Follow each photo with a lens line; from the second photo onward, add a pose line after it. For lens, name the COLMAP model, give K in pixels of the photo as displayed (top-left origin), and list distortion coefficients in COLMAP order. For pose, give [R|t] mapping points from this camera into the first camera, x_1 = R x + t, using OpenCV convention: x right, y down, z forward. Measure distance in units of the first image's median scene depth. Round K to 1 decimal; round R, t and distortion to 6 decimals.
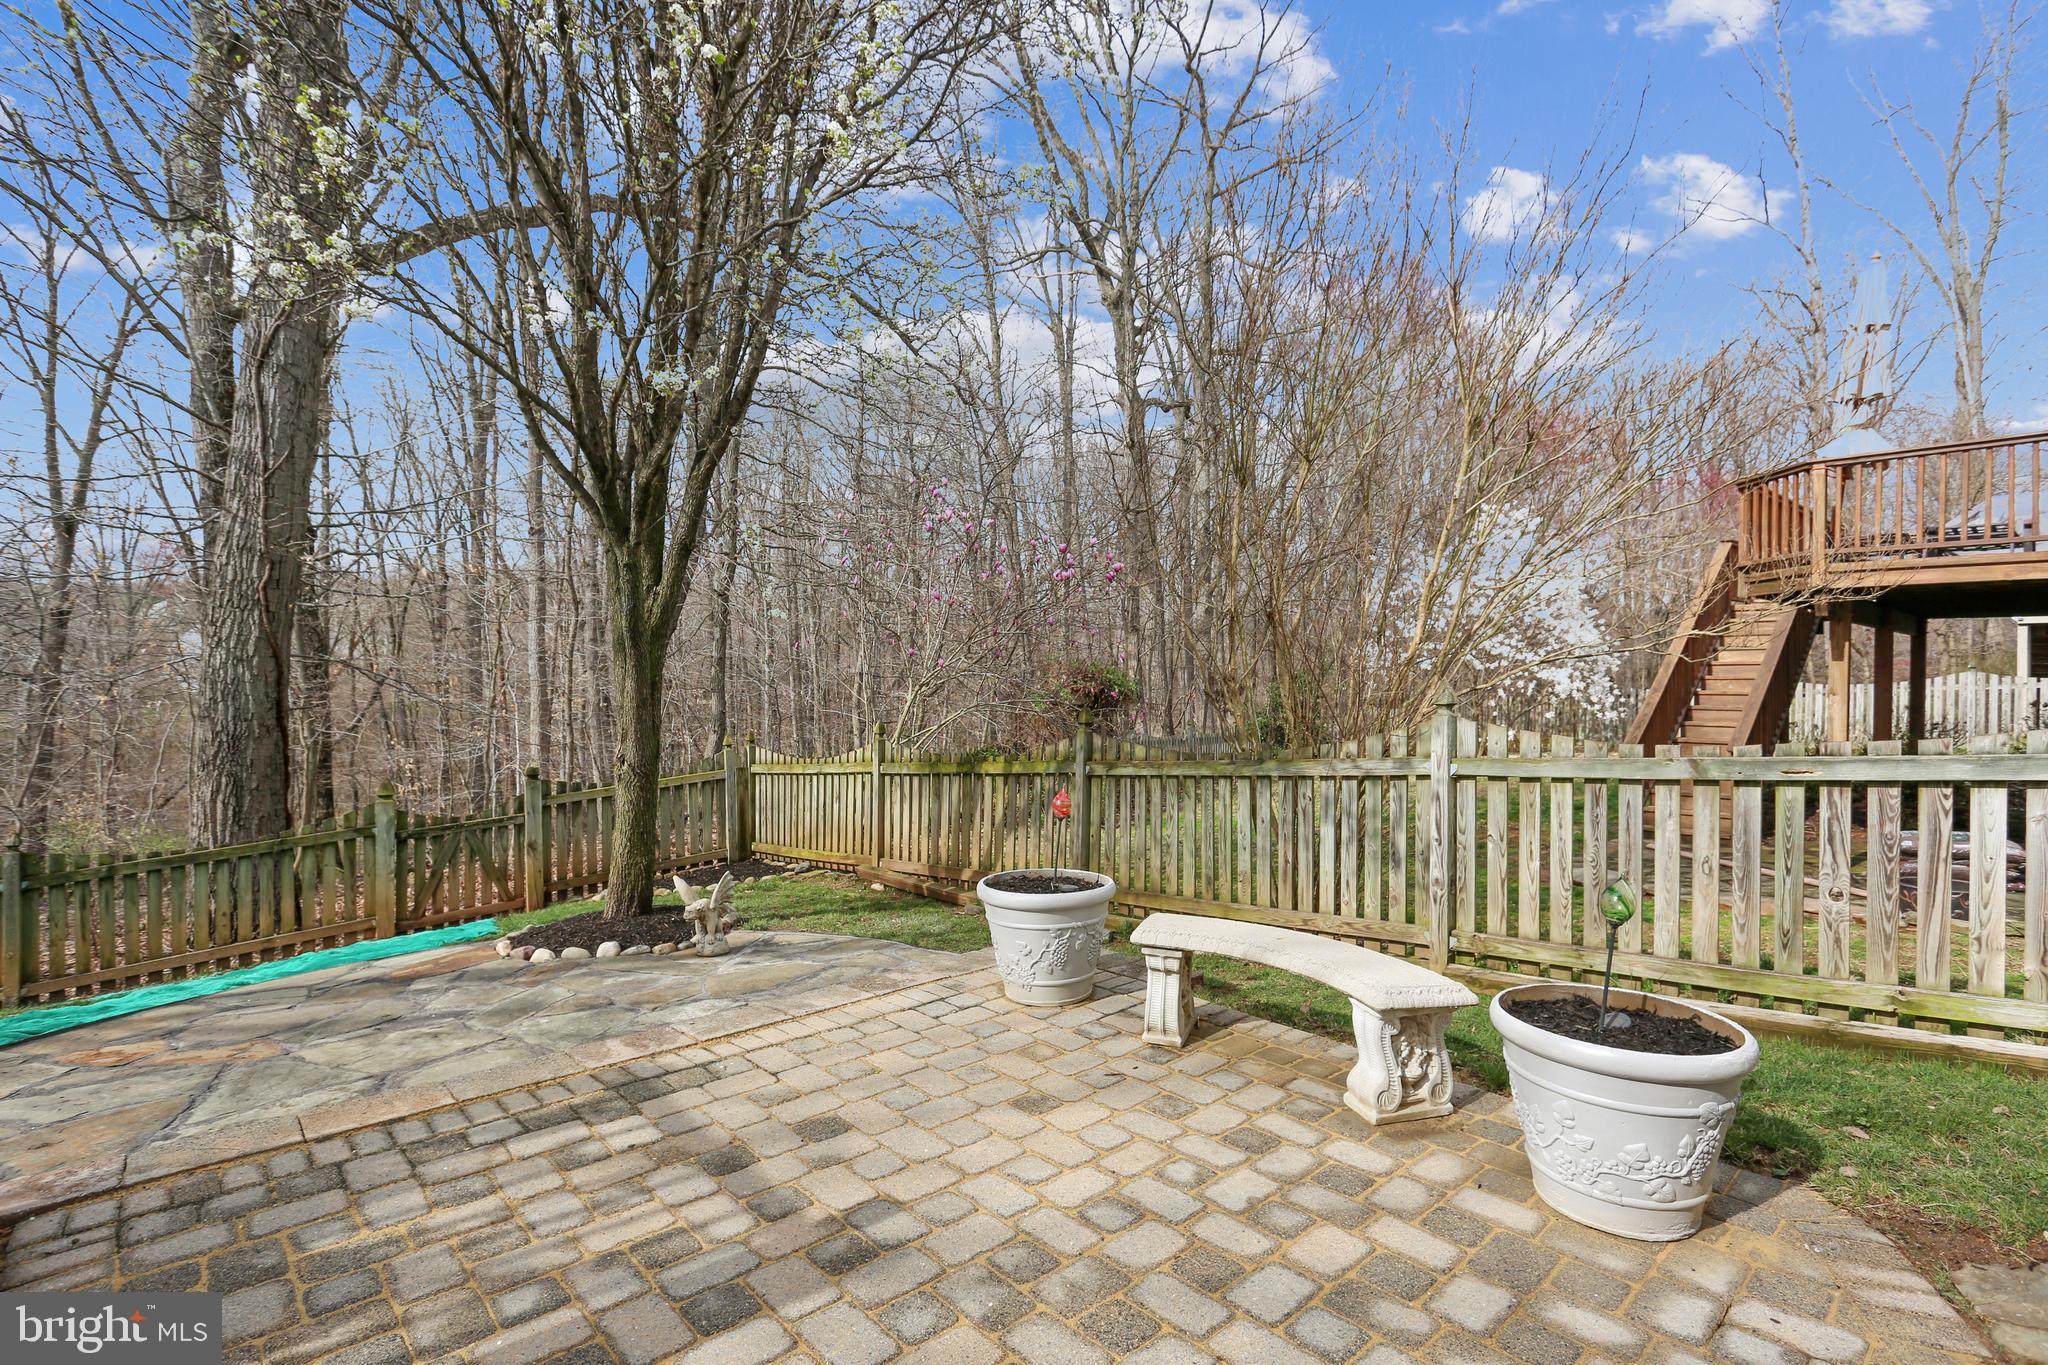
lens RADIAL K [[964.5, 0, 1022.7], [0, 964.5, 686.1], [0, 0, 1]] dist [-0.010384, 0.002143]
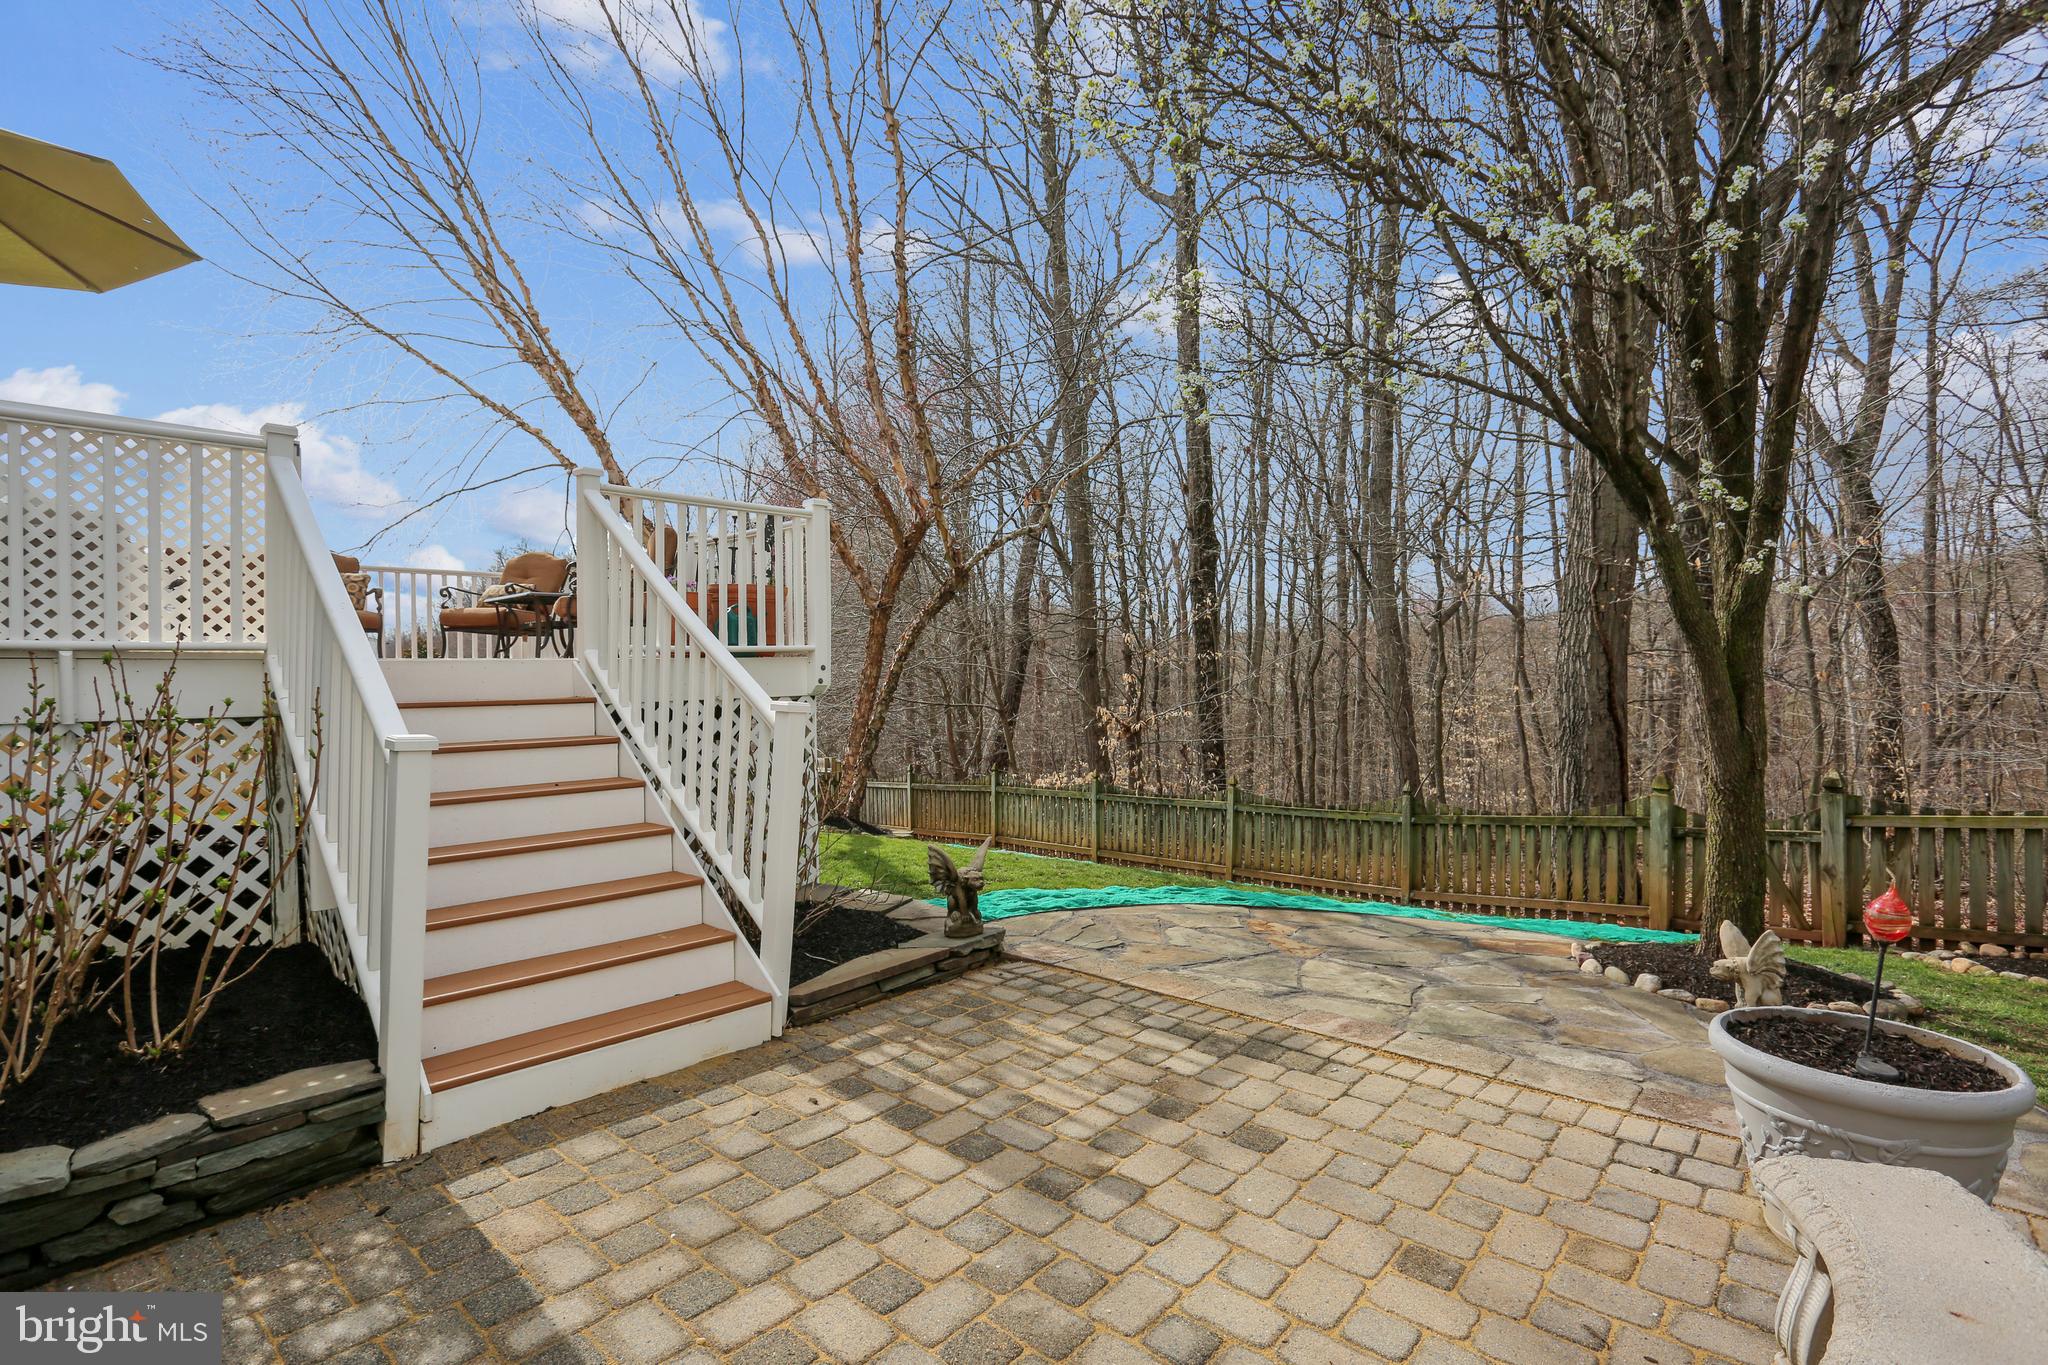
lens RADIAL K [[964.5, 0, 1015.2], [0, 964.5, 676.1], [0, 0, 1]] dist [-0.010384, 0.002143]
pose [[0.109519, 0.001661, -0.993983, 0.735603], [0.002286, 0.999996, 0.001923, -0.021317], [0.993982, -0.002483, 0.109515, 0.628261]]
